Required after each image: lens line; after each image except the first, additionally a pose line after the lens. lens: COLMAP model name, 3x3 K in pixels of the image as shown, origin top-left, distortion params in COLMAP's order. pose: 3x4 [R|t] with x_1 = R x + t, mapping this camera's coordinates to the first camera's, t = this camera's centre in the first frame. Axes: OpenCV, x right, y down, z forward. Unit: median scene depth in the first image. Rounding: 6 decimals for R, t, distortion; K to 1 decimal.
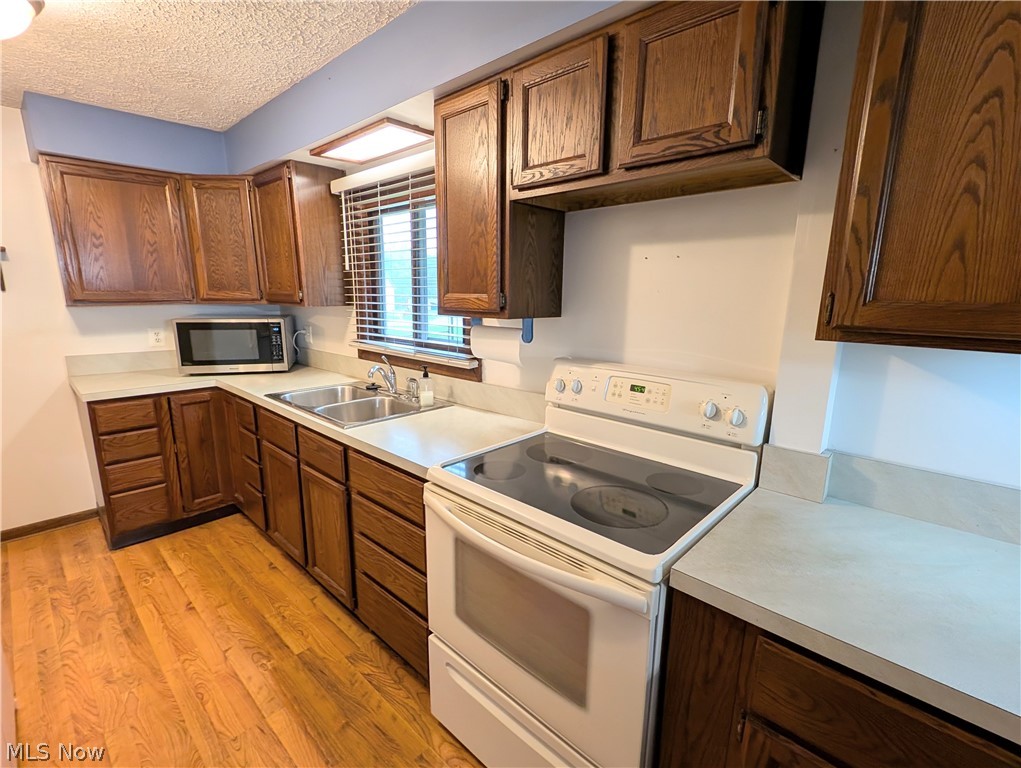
lens RADIAL K [[472.6, 0, 513.2], [0, 472.6, 392.2], [0, 0, 1]] dist [0.011037, -0.007312]
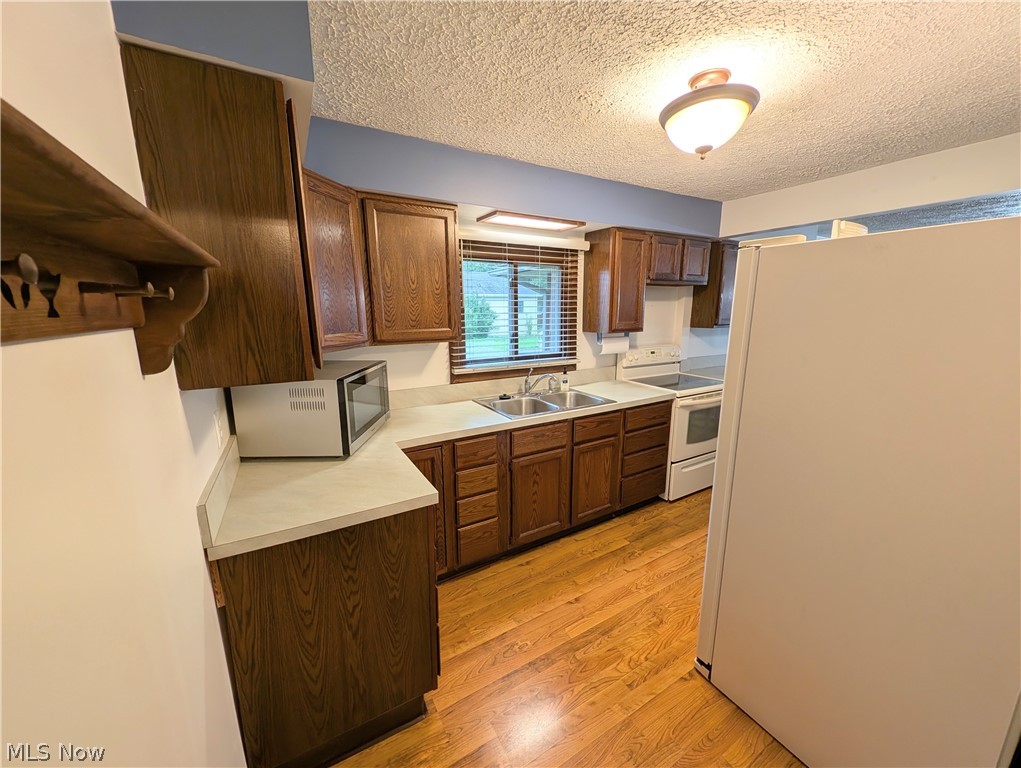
lens RADIAL K [[383.5, 0, 507.0], [0, 383.5, 384.7], [0, 0, 1]] dist [0.005404, -0.003265]
pose [[0.292548, -0.198704, 0.935378, -1.417993], [0.208649, 0.967868, 0.140350, -0.211751], [-0.933210, 0.154106, 0.324607, 0.725646]]
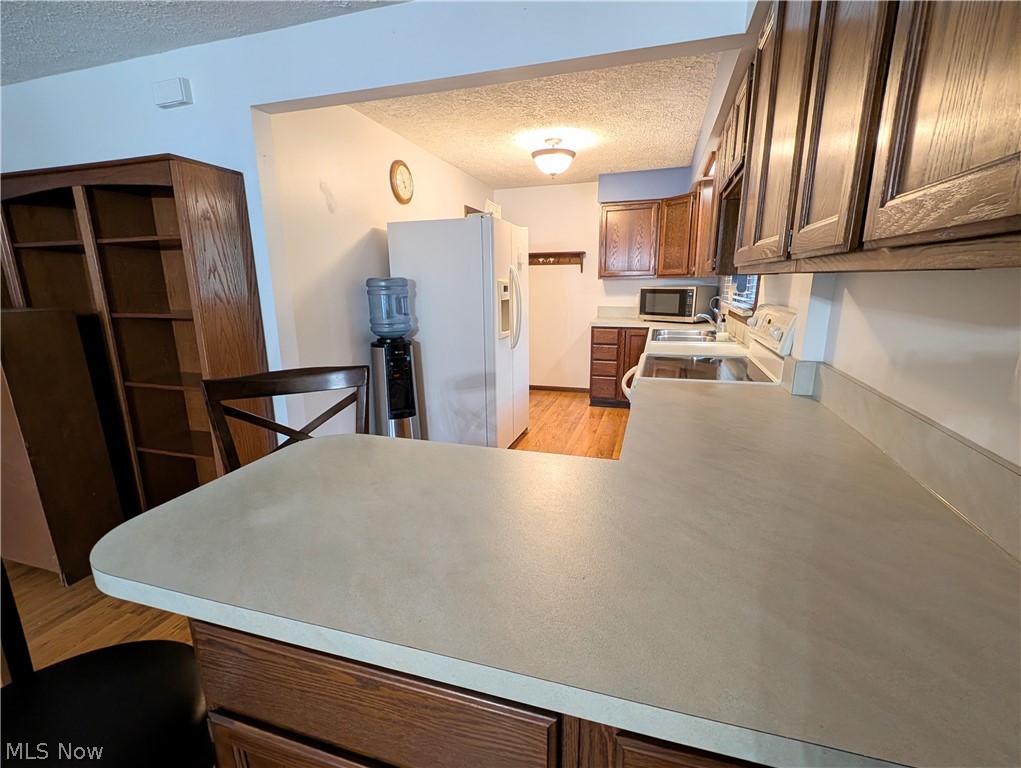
lens RADIAL K [[472.6, 0, 512.6], [0, 472.6, 390.4], [0, 0, 1]] dist [0.011037, -0.007312]
pose [[0.439812, 0.189293, -0.877914, 0.804282], [-0.172845, 0.977101, 0.124089, 0.099666], [0.881300, 0.097167, 0.462460, -0.206064]]
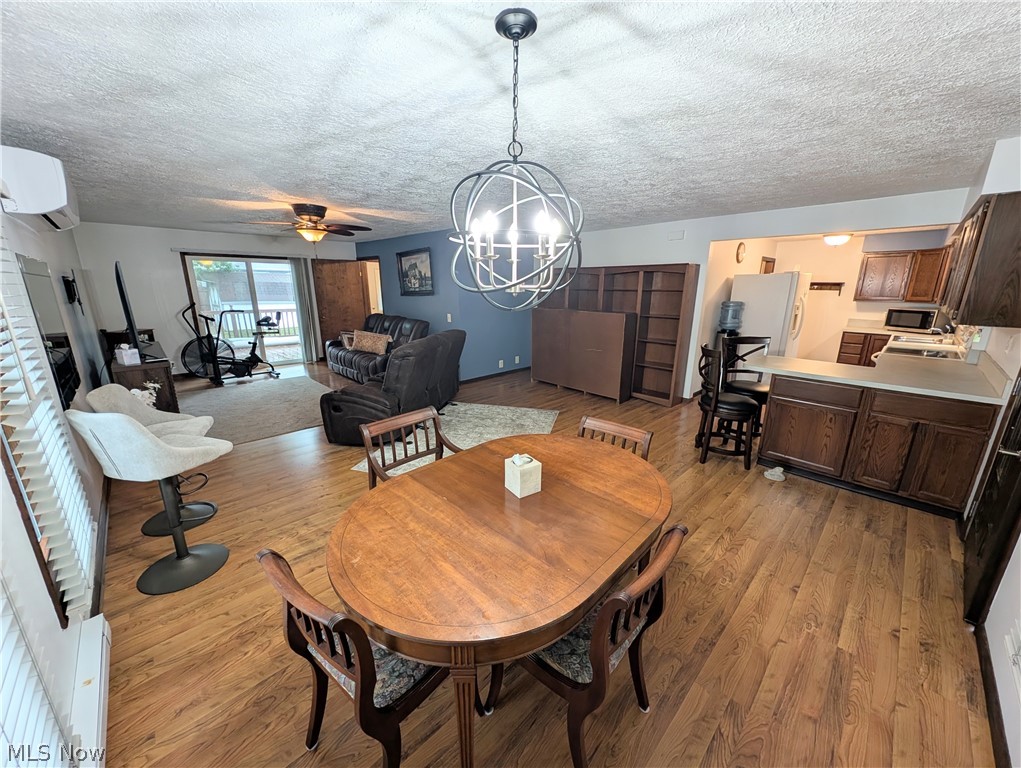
lens RADIAL K [[383.5, 0, 510.0], [0, 383.5, 384.8], [0, 0, 1]] dist [0.005404, -0.003265]
pose [[-0.047433, 0.240296, -0.969540, 1.879989], [-0.212098, 0.946076, 0.244857, 0.212021], [0.976097, 0.217251, 0.006091, -1.173614]]
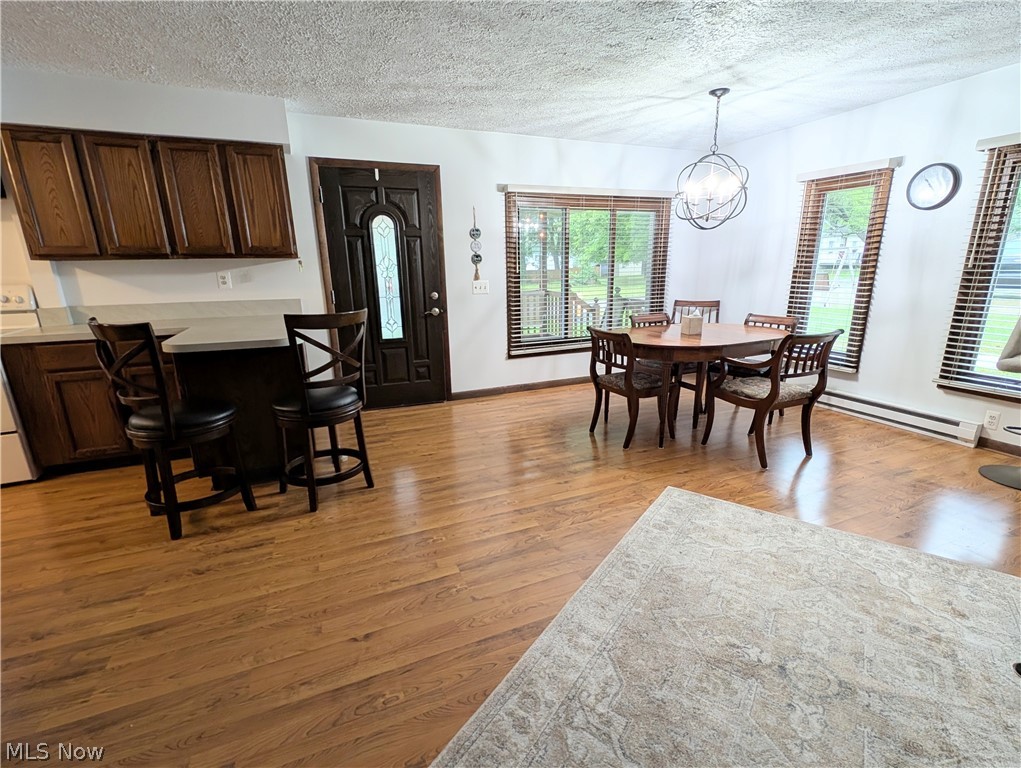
lens RADIAL K [[473.3, 0, 516.5], [0, 473.3, 397.4], [0, 0, 1]] dist [-0.000052, -0.001160]
pose [[0.399378, -0.265631, 0.877461, -0.420823], [0.210048, 0.958158, 0.194457, 0.335352], [-0.892400, 0.106647, 0.438462, -1.260128]]
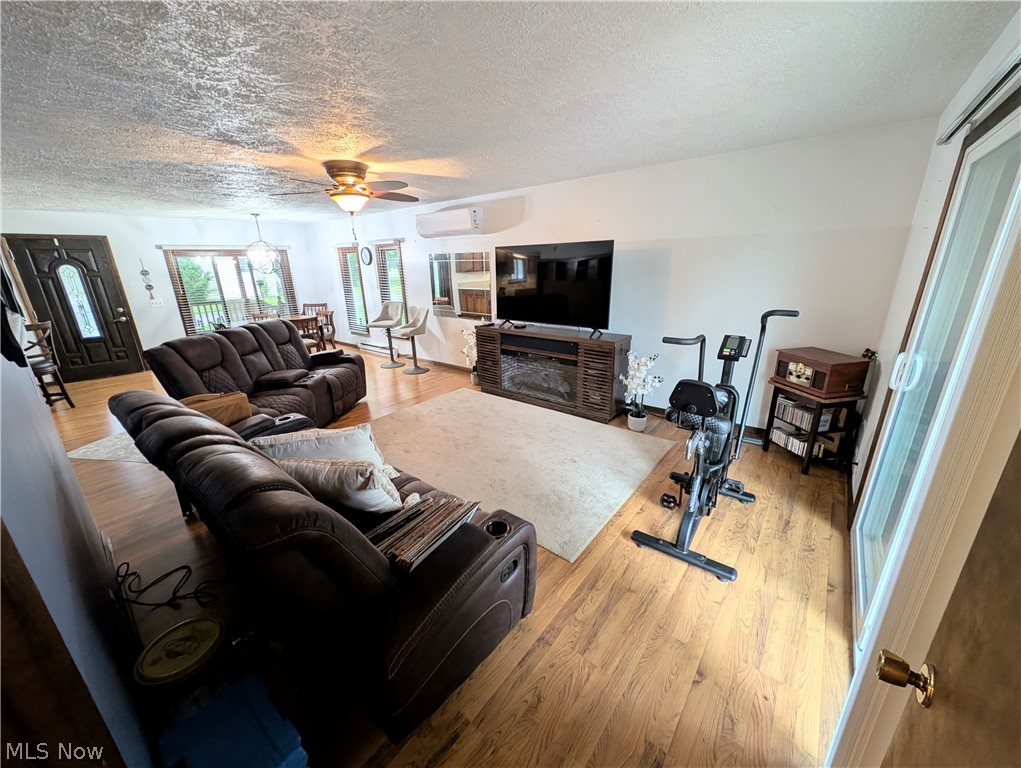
lens RADIAL K [[383.5, 0, 514.9], [0, 383.5, 387.7], [0, 0, 1]] dist [0.005404, -0.003265]
pose [[-0.070022, -0.317403, 0.945702, -1.615258], [0.226505, 0.918208, 0.324946, 0.488251], [-0.971490, 0.236959, 0.007598, -2.677575]]
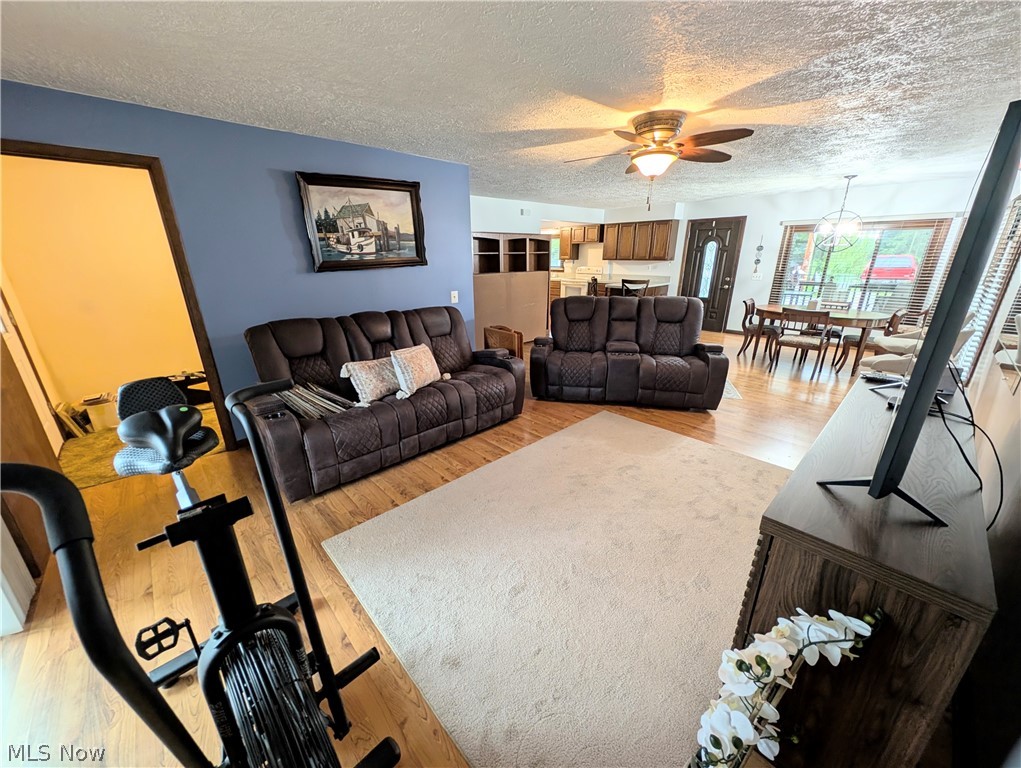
lens RADIAL K [[383.5, 0, 506.8], [0, 383.5, 385.7], [0, 0, 1]] dist [0.005404, -0.003265]
pose [[0.997520, 0.002119, -0.070357, -0.396153], [0.006477, 0.992543, 0.121726, 0.713383], [0.070090, -0.121880, 0.990067, -3.526748]]
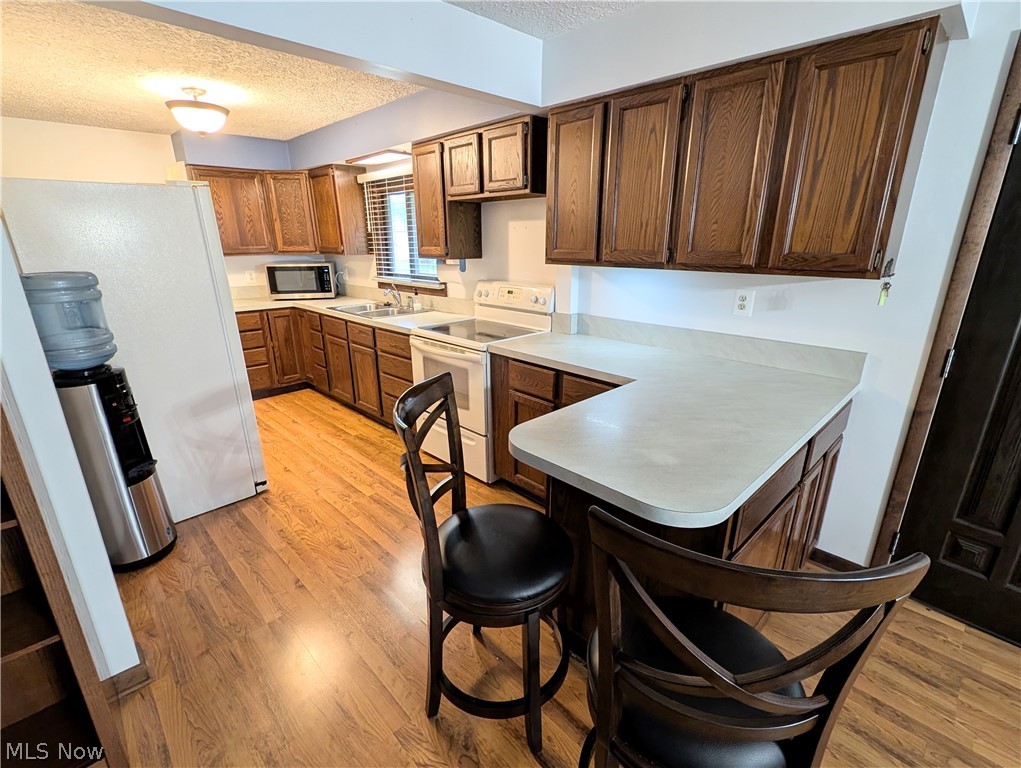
lens RADIAL K [[472.6, 0, 514.1], [0, 472.6, 392.8], [0, 0, 1]] dist [0.011037, -0.007312]
pose [[0.999117, -0.004427, -0.041776, 0.242503], [0.008890, 0.994191, 0.107264, 0.140413], [0.041058, -0.107541, 0.993353, -0.751839]]
